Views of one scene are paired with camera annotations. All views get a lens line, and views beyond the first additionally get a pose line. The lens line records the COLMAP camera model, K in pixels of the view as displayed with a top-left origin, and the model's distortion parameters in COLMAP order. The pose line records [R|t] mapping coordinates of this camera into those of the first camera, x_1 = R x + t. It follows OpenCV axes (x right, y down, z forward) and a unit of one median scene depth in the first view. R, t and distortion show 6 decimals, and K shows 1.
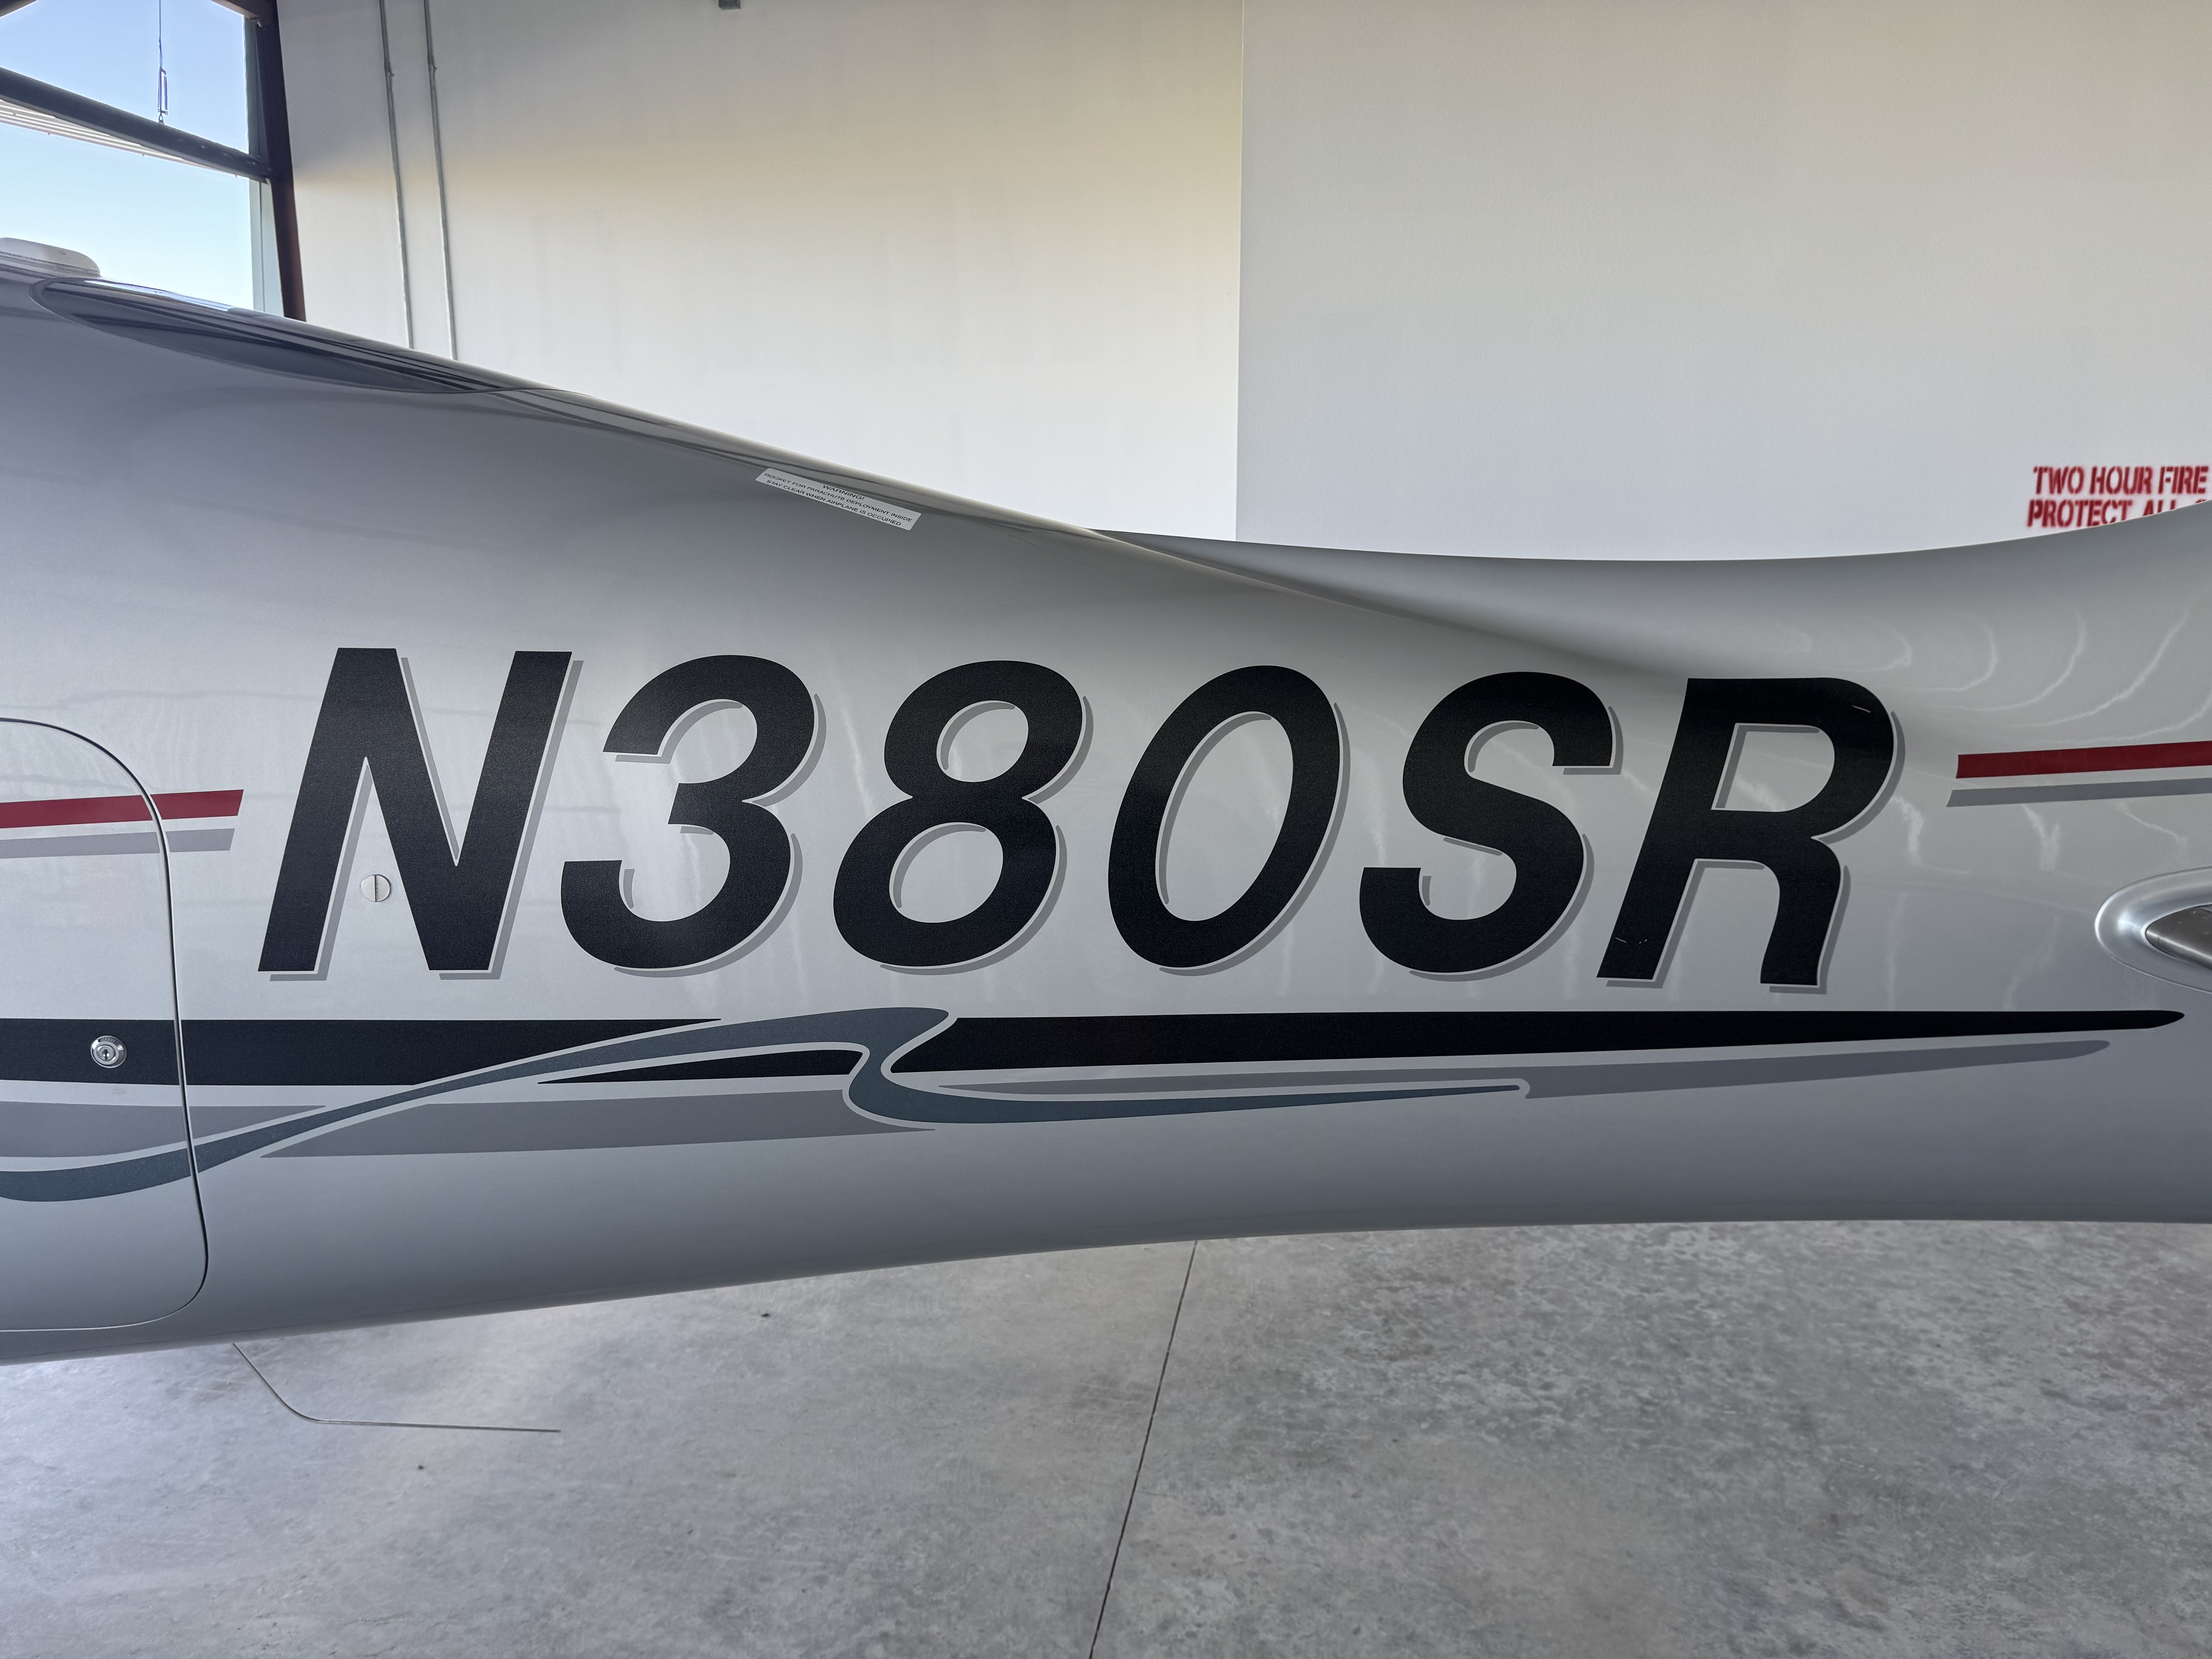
lens RADIAL K [[1565.8, 0, 1106.0], [0, 1565.8, 829.5], [0, 0, 1]] dist [0.064936, -0.075749]
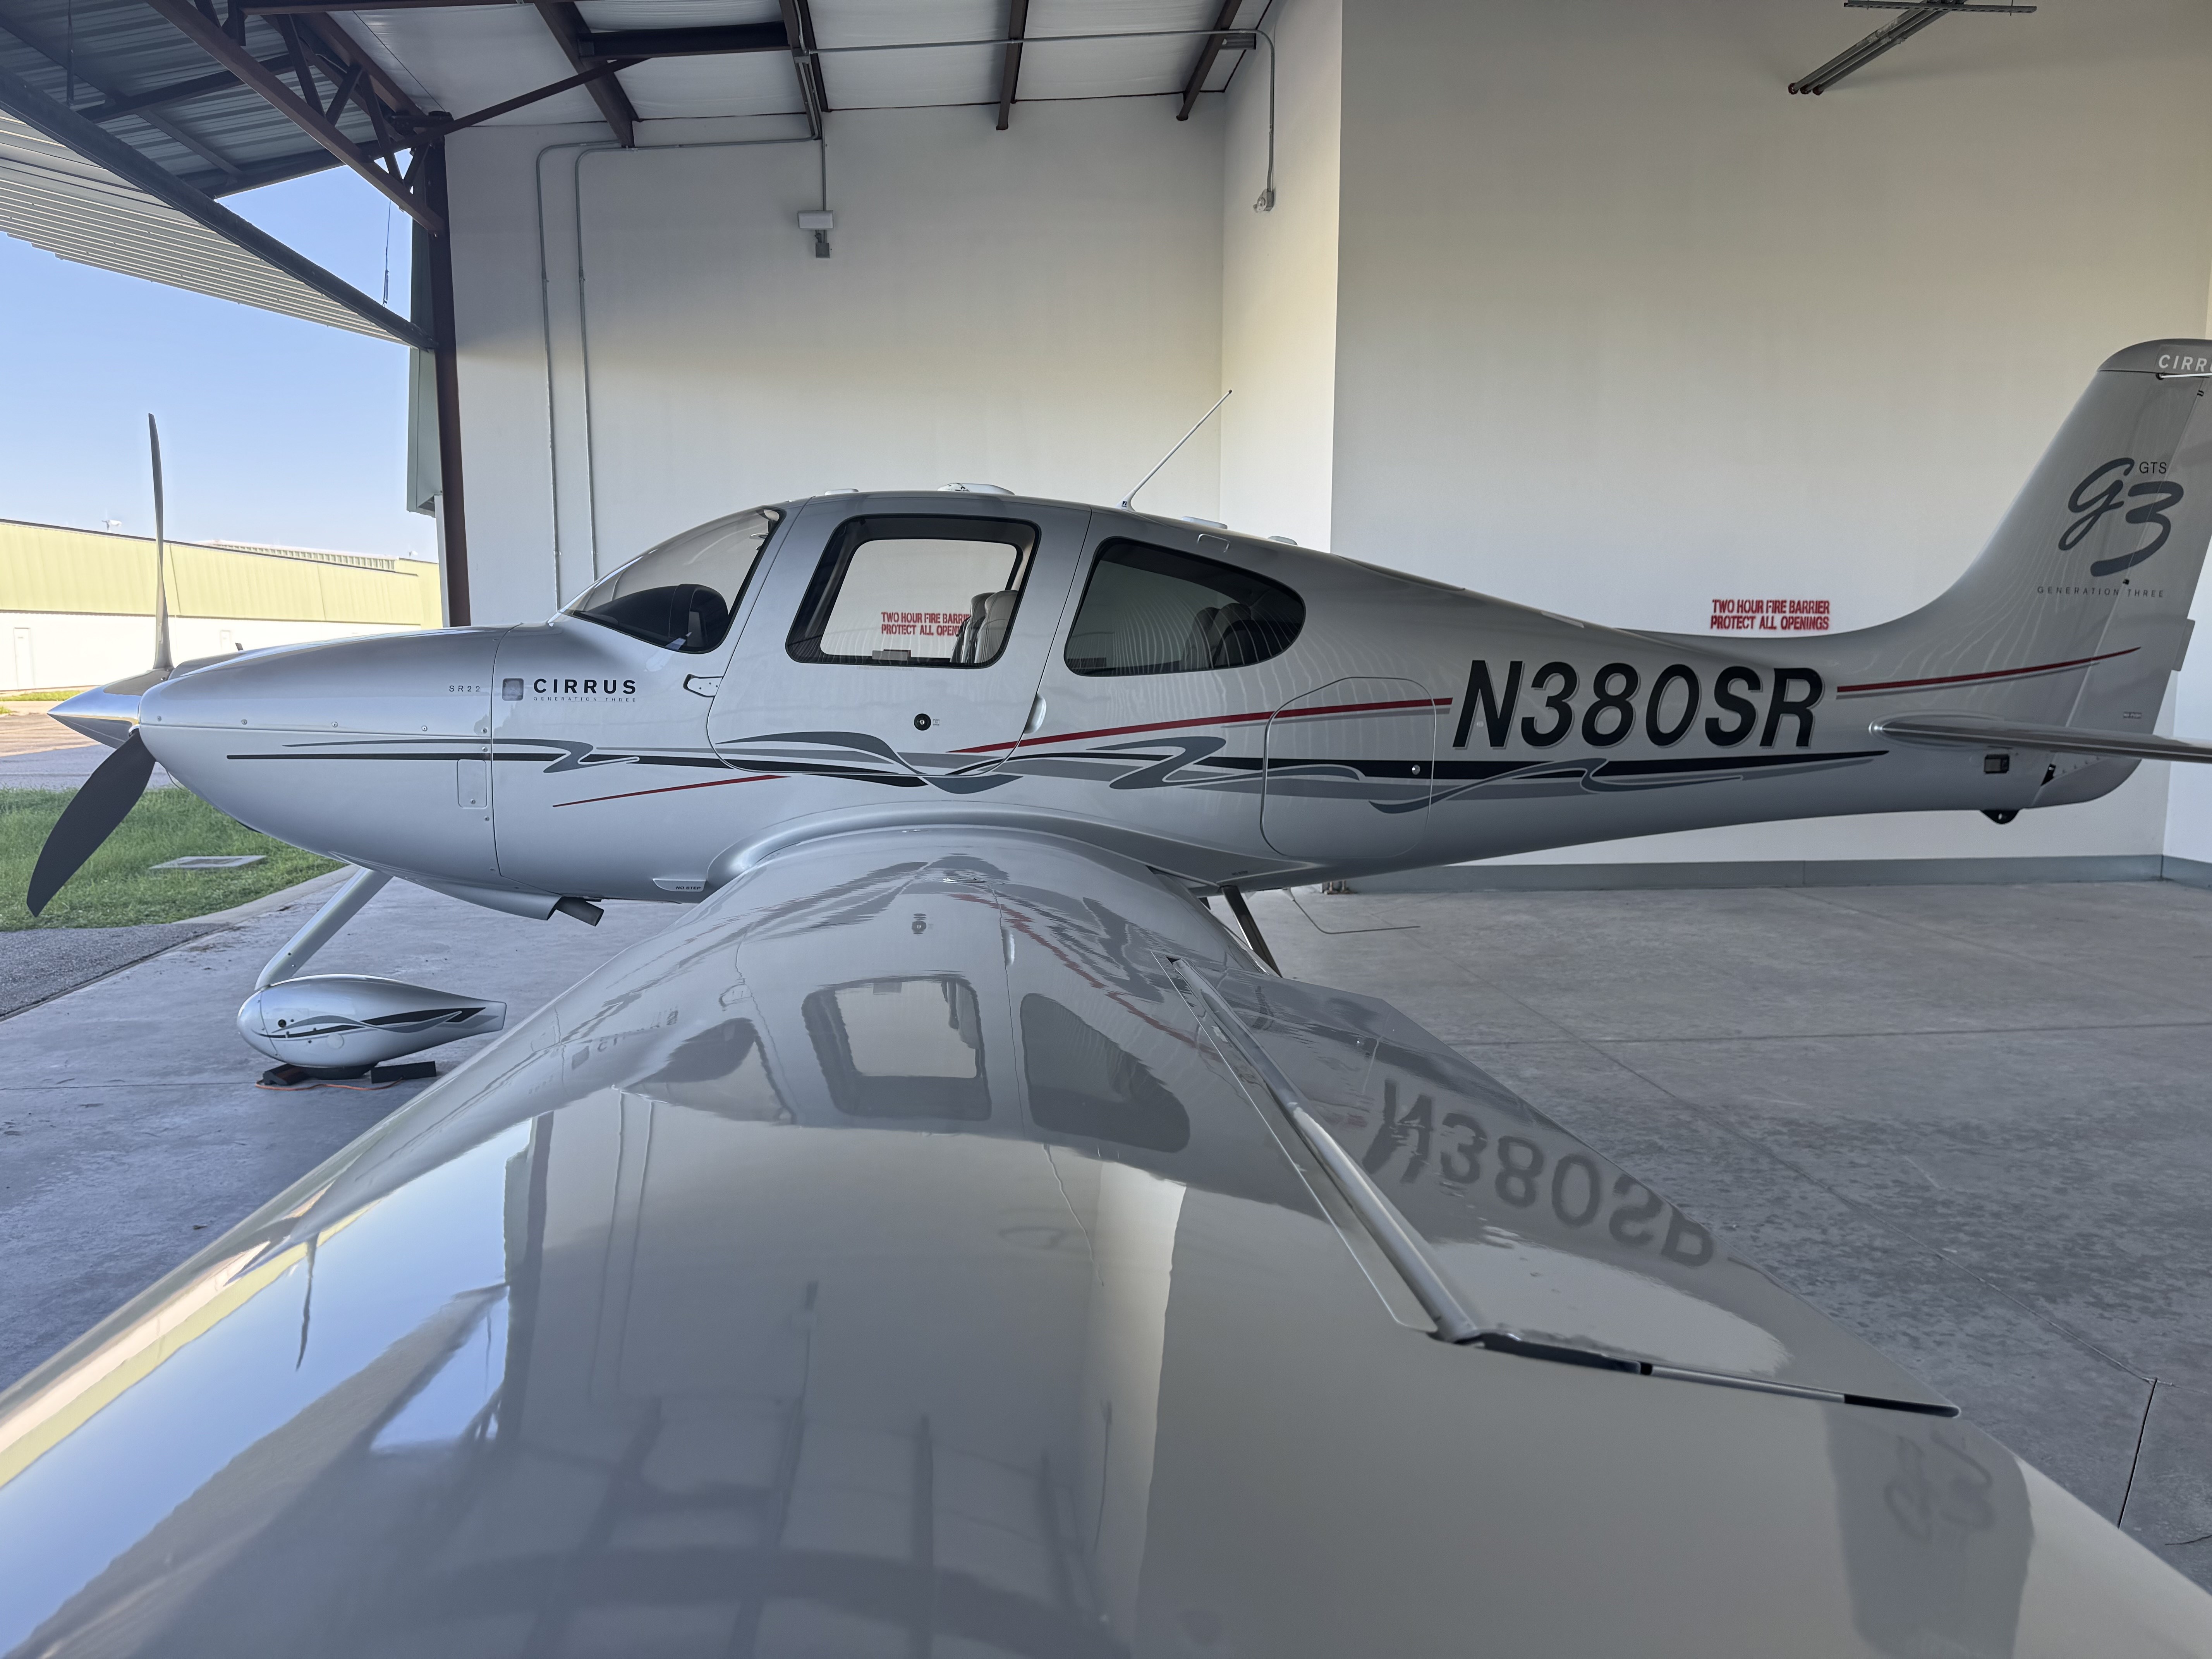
lens RADIAL K [[1565.8, 0, 1106.0], [0, 1565.8, 829.5], [0, 0, 1]] dist [0.064936, -0.075749]
pose [[0.960523, -0.027655, 0.276824, -2.274283], [0.043420, 0.997755, -0.050981, 0.422493], [-0.274793, 0.060988, 0.959567, -2.222035]]
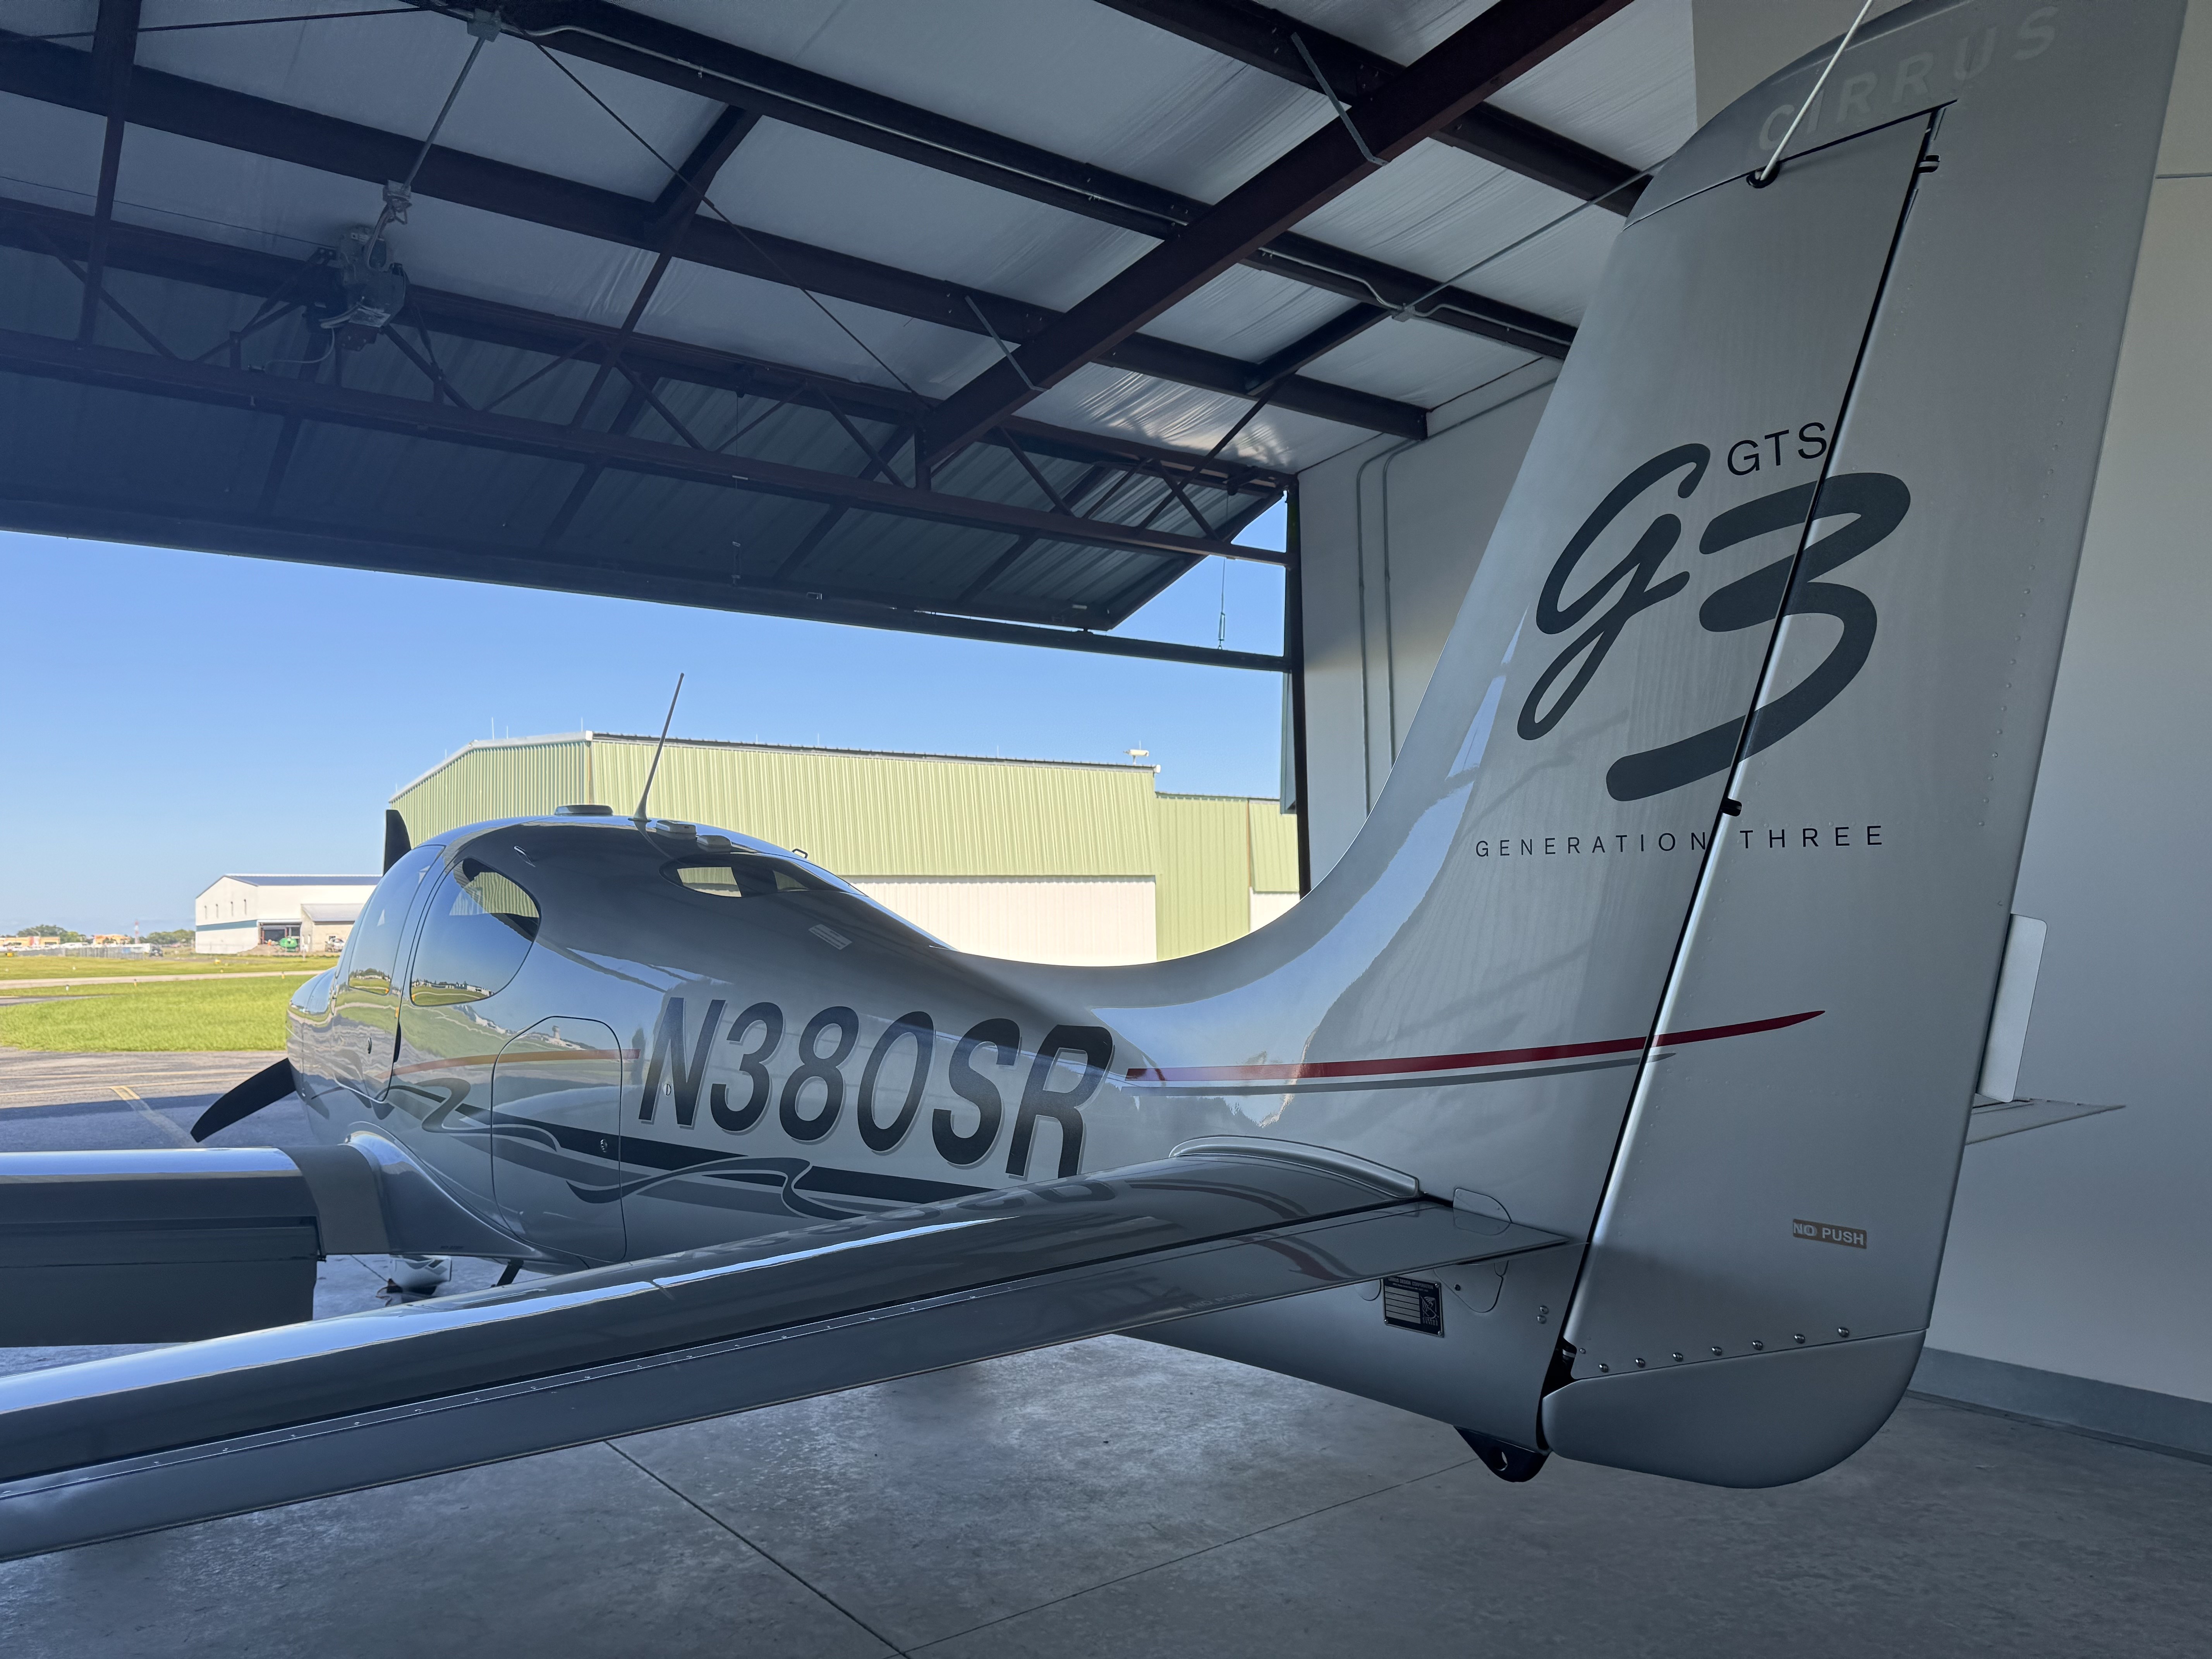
lens RADIAL K [[1548.9, 0, 1120.8], [0, 1548.9, 838.6], [0, 0, 1]] dist [0.102964, -0.147118]
pose [[0.731927, -0.046980, -0.679761, 1.785503], [-0.103204, 0.978467, -0.178748, 0.016311], [0.673522, 0.200985, 0.711318, -0.386315]]
